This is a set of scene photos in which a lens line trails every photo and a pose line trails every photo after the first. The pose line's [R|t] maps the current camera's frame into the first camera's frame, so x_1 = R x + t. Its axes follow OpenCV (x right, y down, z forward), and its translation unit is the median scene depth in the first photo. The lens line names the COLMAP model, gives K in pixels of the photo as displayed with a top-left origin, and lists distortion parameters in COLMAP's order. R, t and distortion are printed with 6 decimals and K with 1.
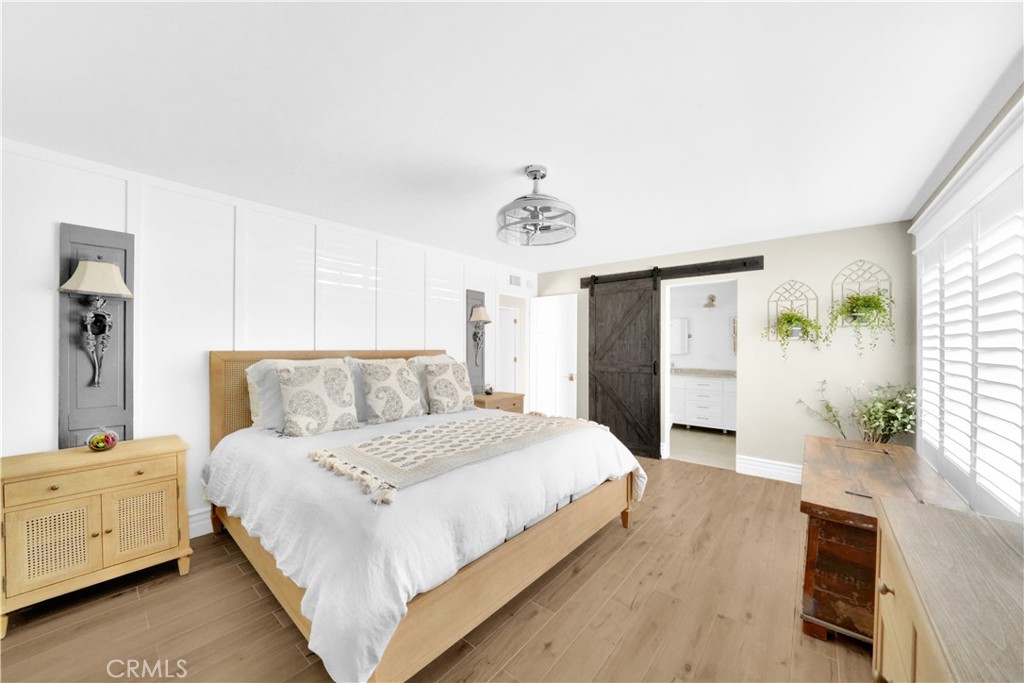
lens RADIAL K [[384.4, 0, 490.8], [0, 384.4, 348.2], [0, 0, 1]] dist [-0.017141, 0.001180]
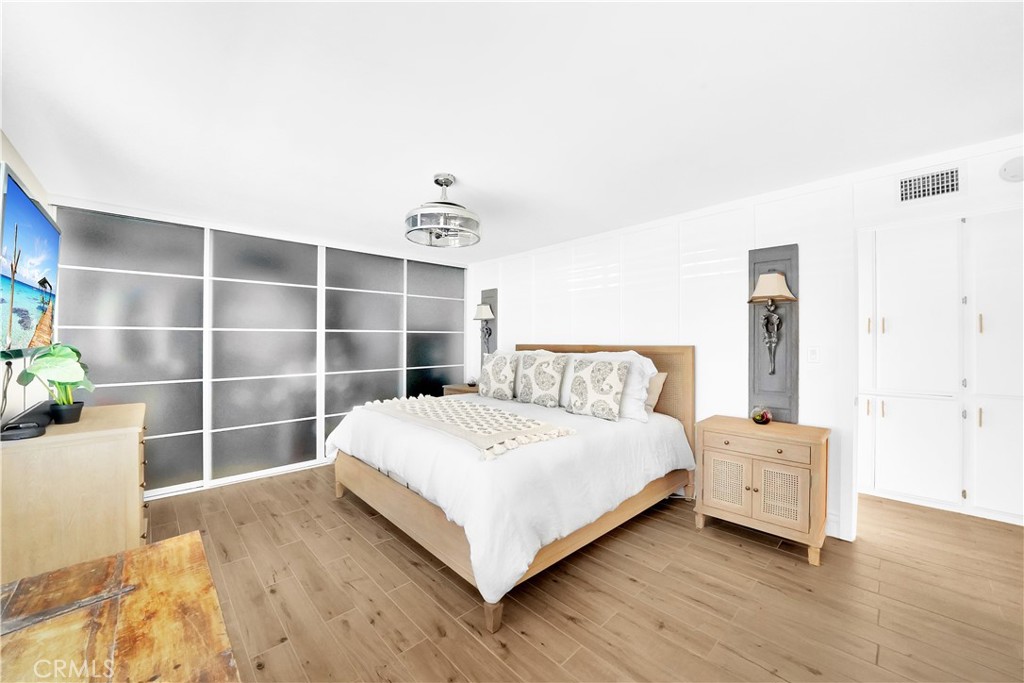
lens RADIAL K [[384.4, 0, 515.6], [0, 384.4, 336.6], [0, 0, 1]] dist [-0.017141, 0.001180]
pose [[-0.099999, -0.012138, -0.994914, 0.989893], [0.002441, 0.999920, -0.012445, -0.006973], [0.994985, -0.003673, -0.099961, 1.114678]]
